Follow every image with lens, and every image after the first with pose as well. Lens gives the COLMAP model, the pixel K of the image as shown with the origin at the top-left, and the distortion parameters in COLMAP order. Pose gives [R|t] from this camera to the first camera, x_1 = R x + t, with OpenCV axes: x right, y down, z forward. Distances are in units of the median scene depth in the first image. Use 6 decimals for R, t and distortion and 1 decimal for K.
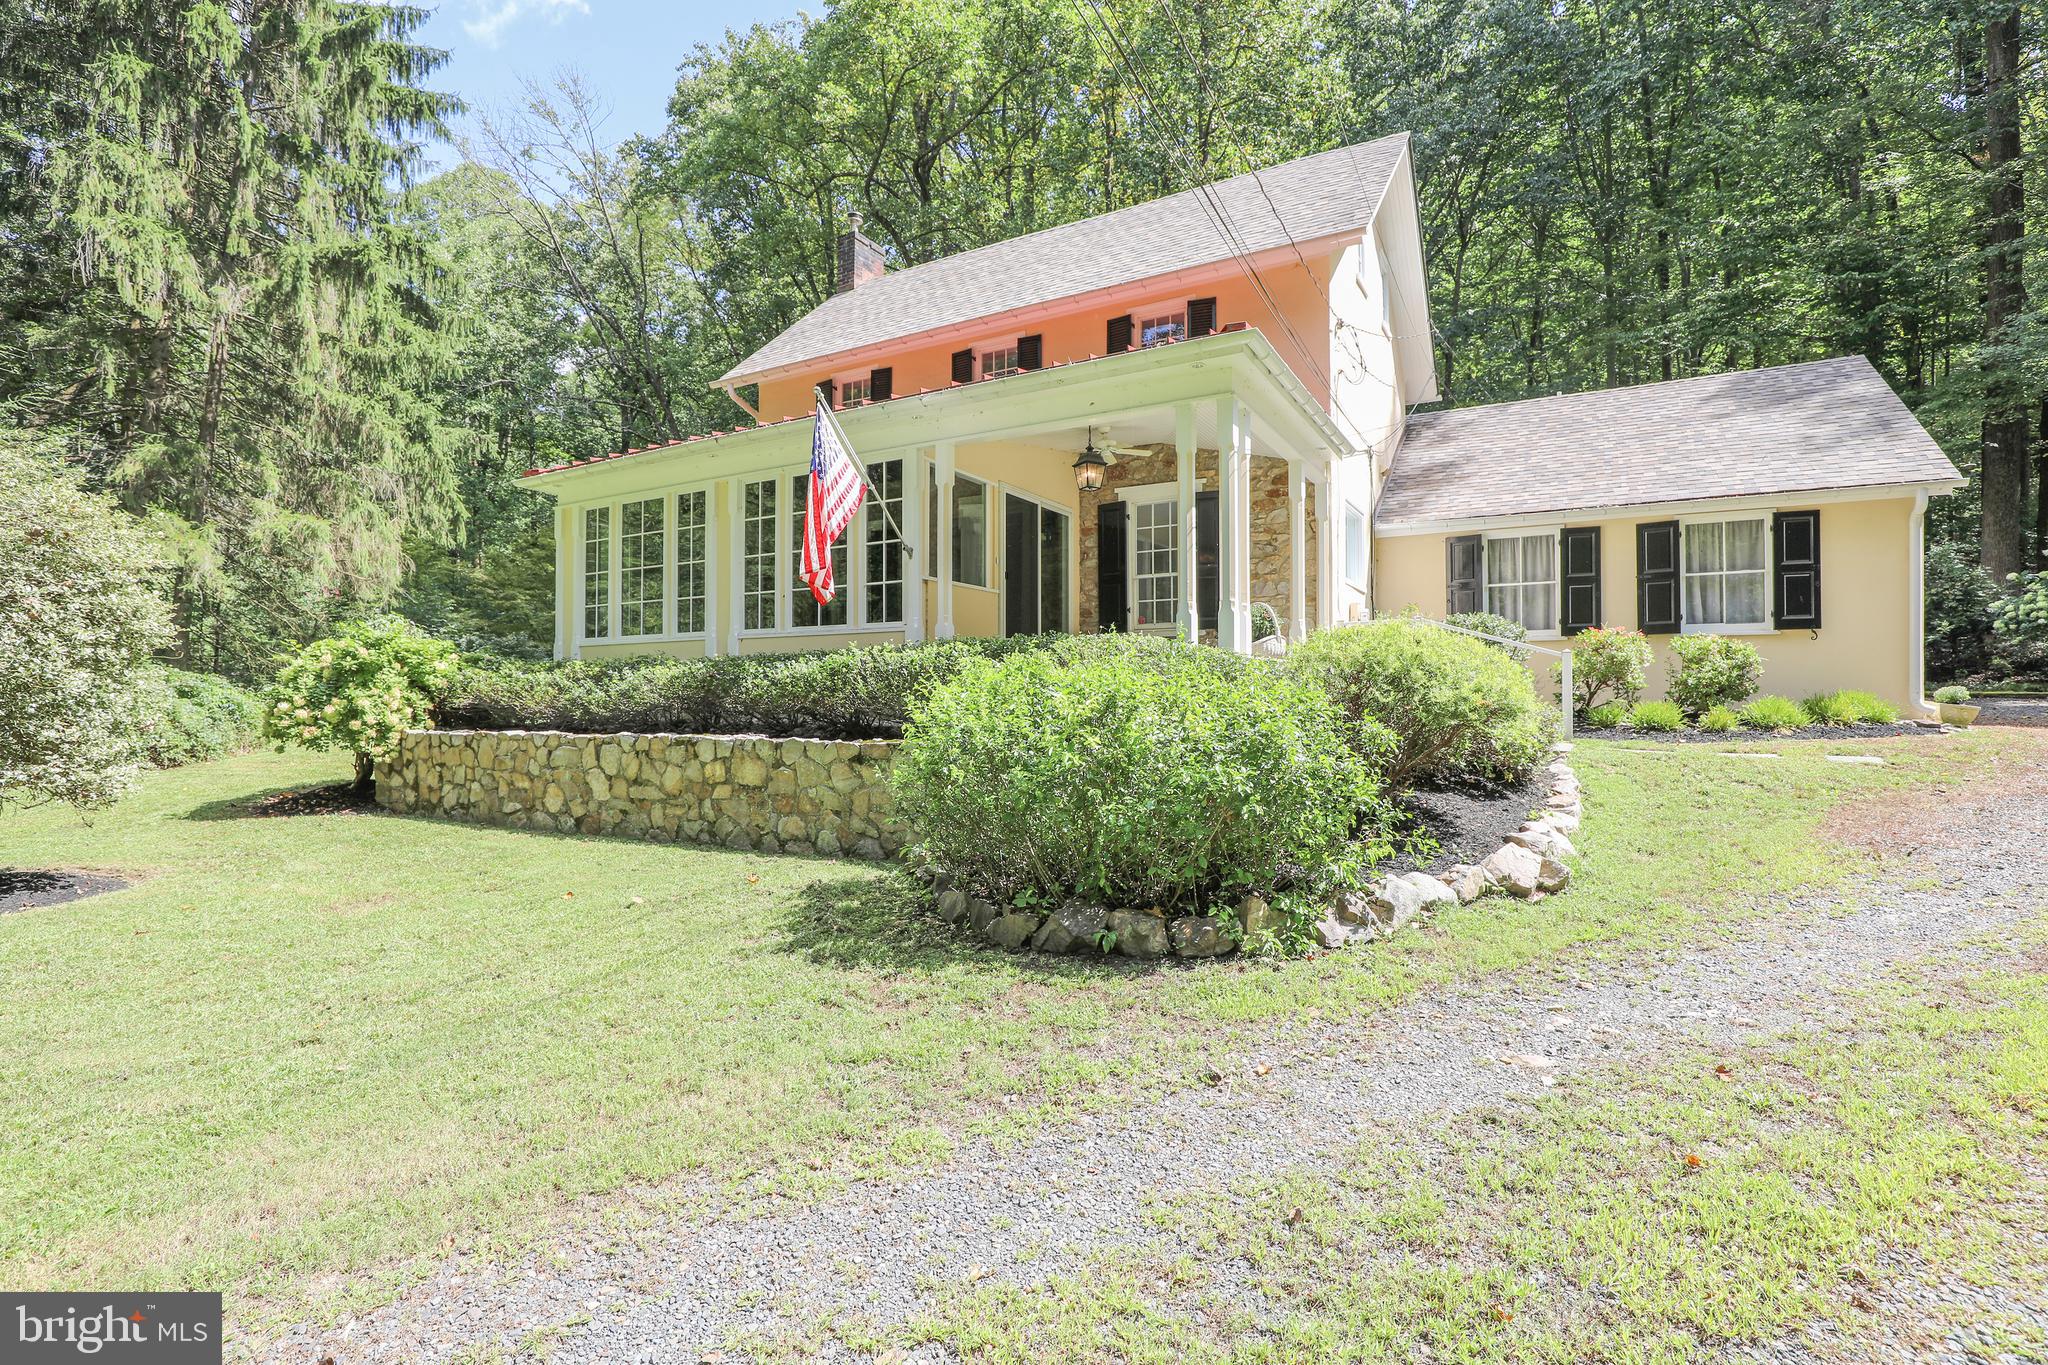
lens RADIAL K [[926.6, 0, 1024.4], [0, 926.6, 706.4], [0, 0, 1]] dist [-0.015499, 0.000369]
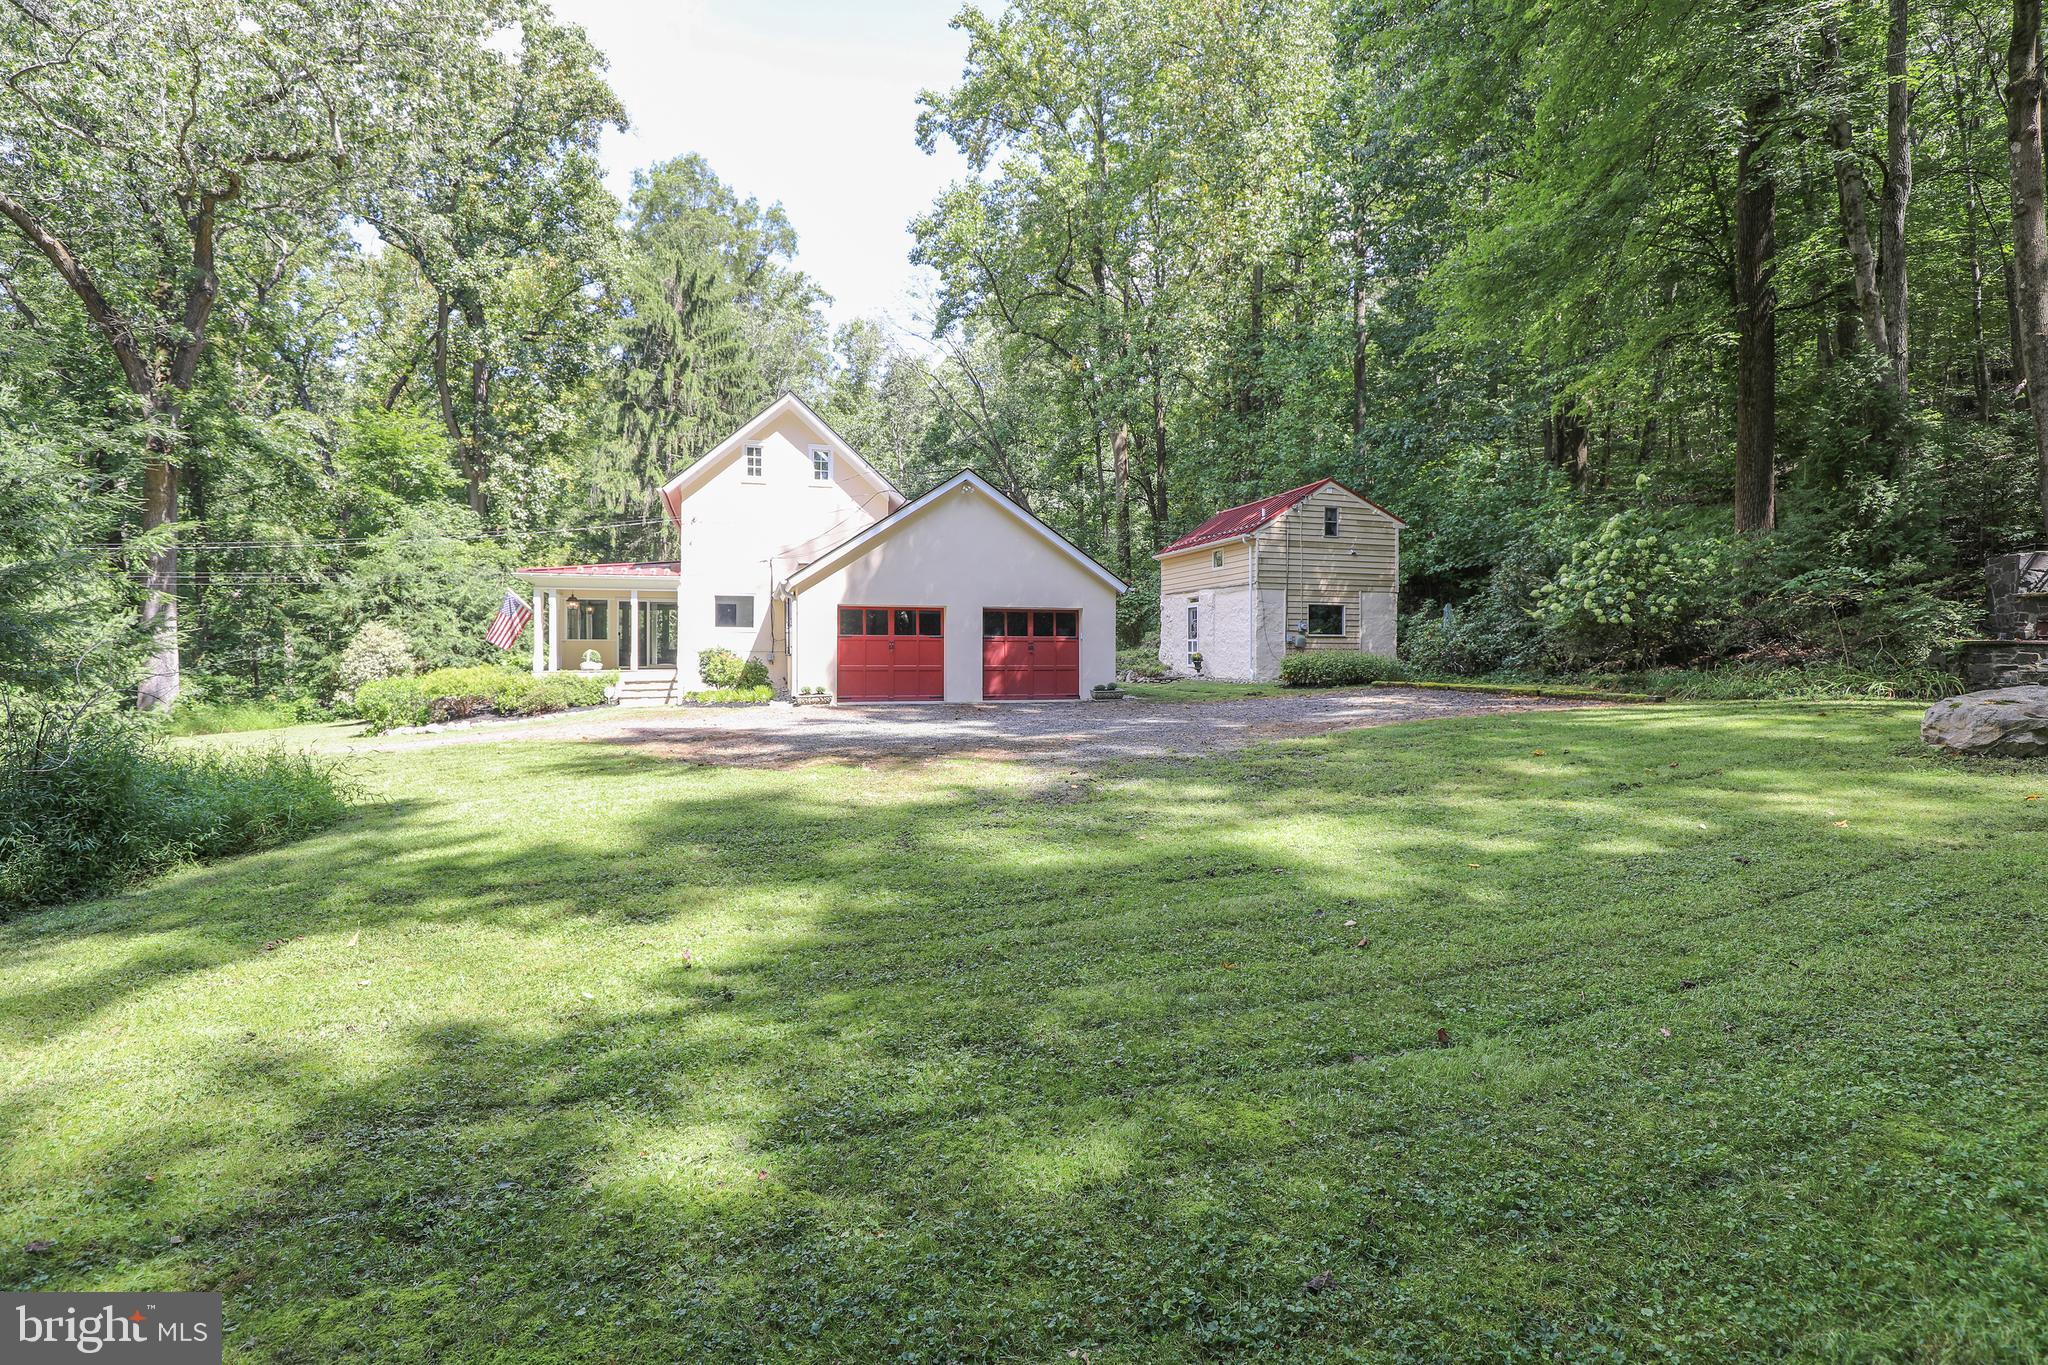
lens RADIAL K [[961.5, 0, 1027.4], [0, 961.5, 665.6], [0, 0, 1]] dist [-0.017698, 0.000444]
pose [[0.726605, 0.007096, -0.687019, 1.552320], [-0.008795, 0.999961, 0.001026, -0.038829], [0.686999, 0.005296, 0.726639, -0.081912]]
